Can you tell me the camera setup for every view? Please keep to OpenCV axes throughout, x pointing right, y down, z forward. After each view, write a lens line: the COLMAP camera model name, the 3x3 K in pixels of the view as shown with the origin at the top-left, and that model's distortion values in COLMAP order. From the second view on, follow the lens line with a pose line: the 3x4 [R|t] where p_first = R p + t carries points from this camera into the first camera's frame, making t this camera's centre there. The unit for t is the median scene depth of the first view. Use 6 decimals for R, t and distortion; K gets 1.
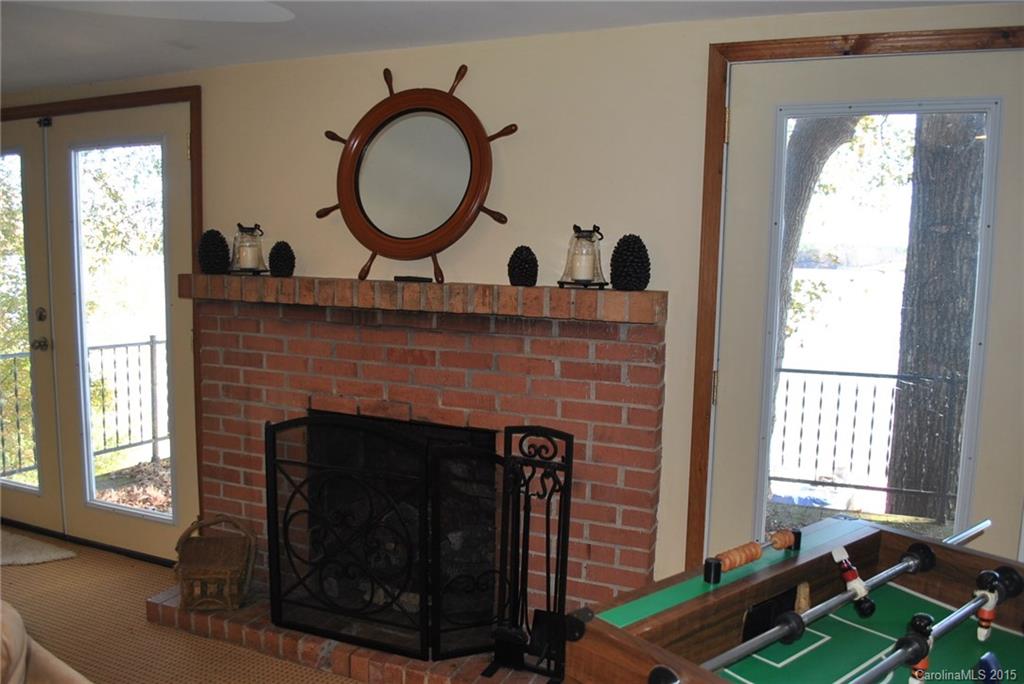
lens RADIAL K [[774.8, 0, 510.7], [0, 774.8, 369.7], [0, 0, 1]] dist [-0.047433, -0.004217]
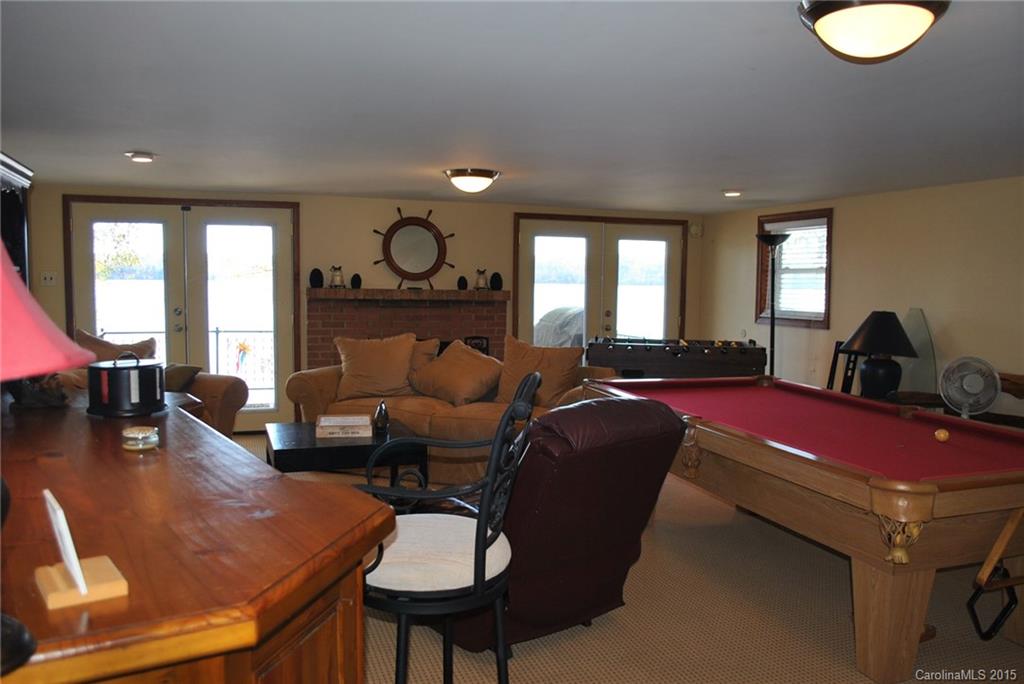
lens RADIAL K [[774.8, 0, 511.3], [0, 774.8, 341.2], [0, 0, 1]] dist [-0.047433, -0.004217]
pose [[0.752376, -0.068153, 0.655199, -1.645611], [0.088901, 0.996039, 0.001520, 0.089207], [-0.652708, 0.057104, 0.755454, -1.216046]]
